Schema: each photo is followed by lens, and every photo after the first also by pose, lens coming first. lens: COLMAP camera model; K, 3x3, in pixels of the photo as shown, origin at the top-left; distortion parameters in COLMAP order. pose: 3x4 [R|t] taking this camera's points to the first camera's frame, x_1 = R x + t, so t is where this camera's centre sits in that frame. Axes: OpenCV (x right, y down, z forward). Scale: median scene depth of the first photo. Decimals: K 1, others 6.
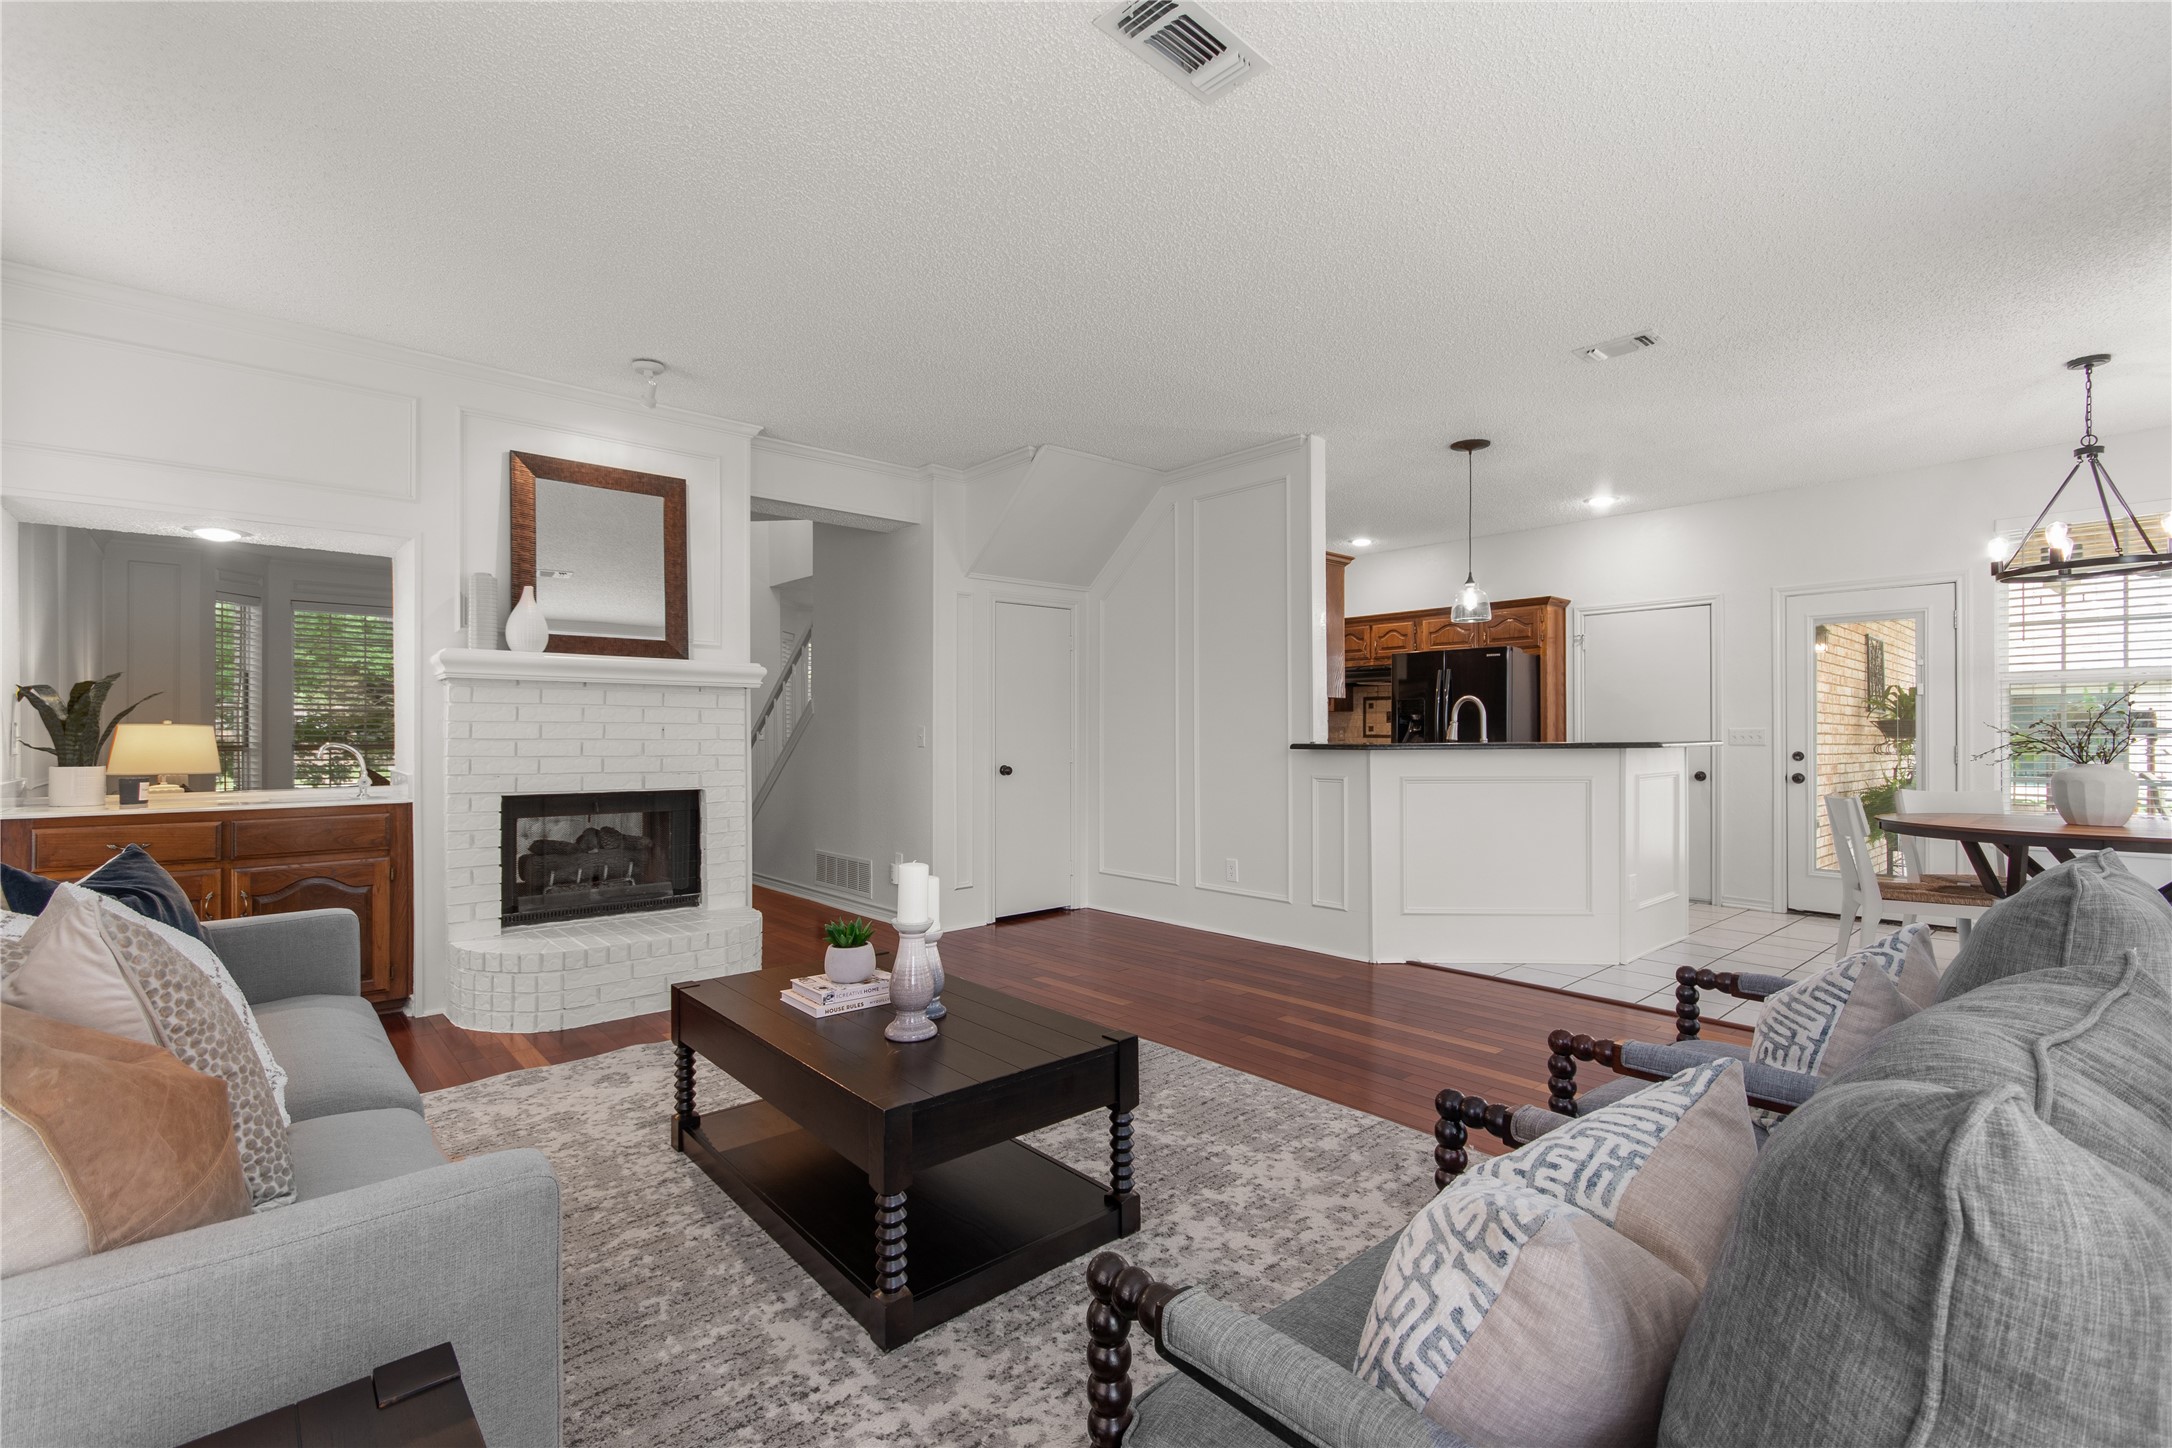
lens RADIAL K [[957.7, 0, 1088.9], [0, 957.7, 736.2], [0, 0, 1]] dist [0.002224, -0.000622]
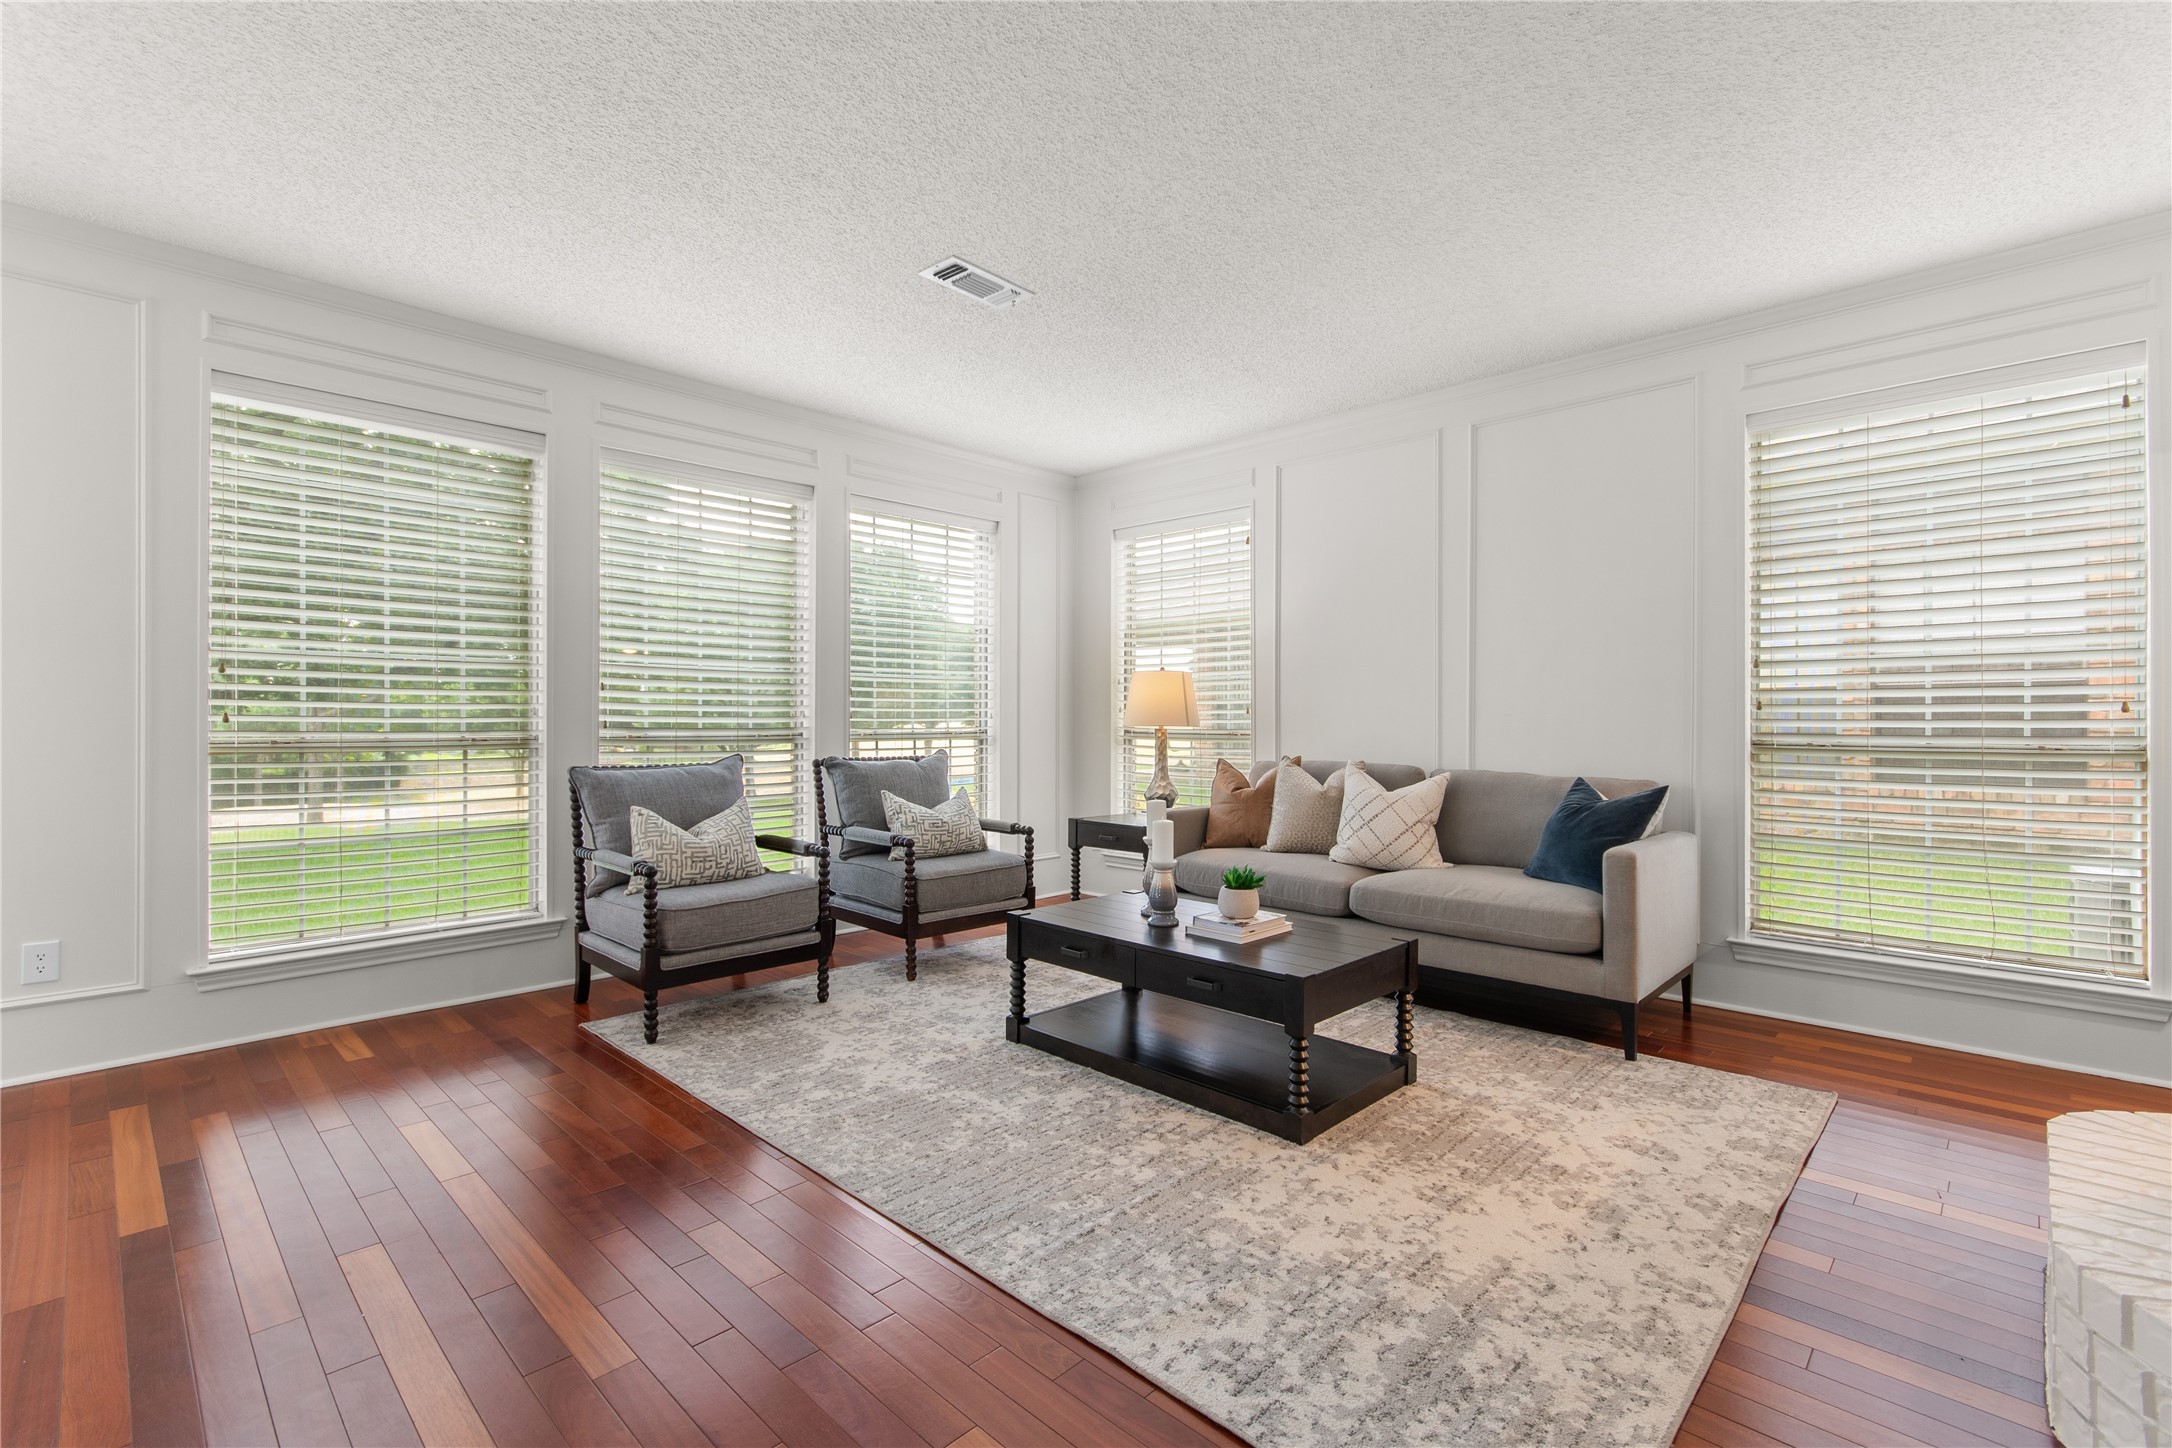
lens RADIAL K [[961.7, 0, 1083.5], [0, 961.7, 717.4], [0, 0, 1]] dist [0.003001, -0.000409]
pose [[-0.997452, -0.001965, -0.071308, 0.035189], [-0.002022, 0.999998, 0.000721, 0.001325], [0.071306, 0.000863, -0.997454, 2.159742]]
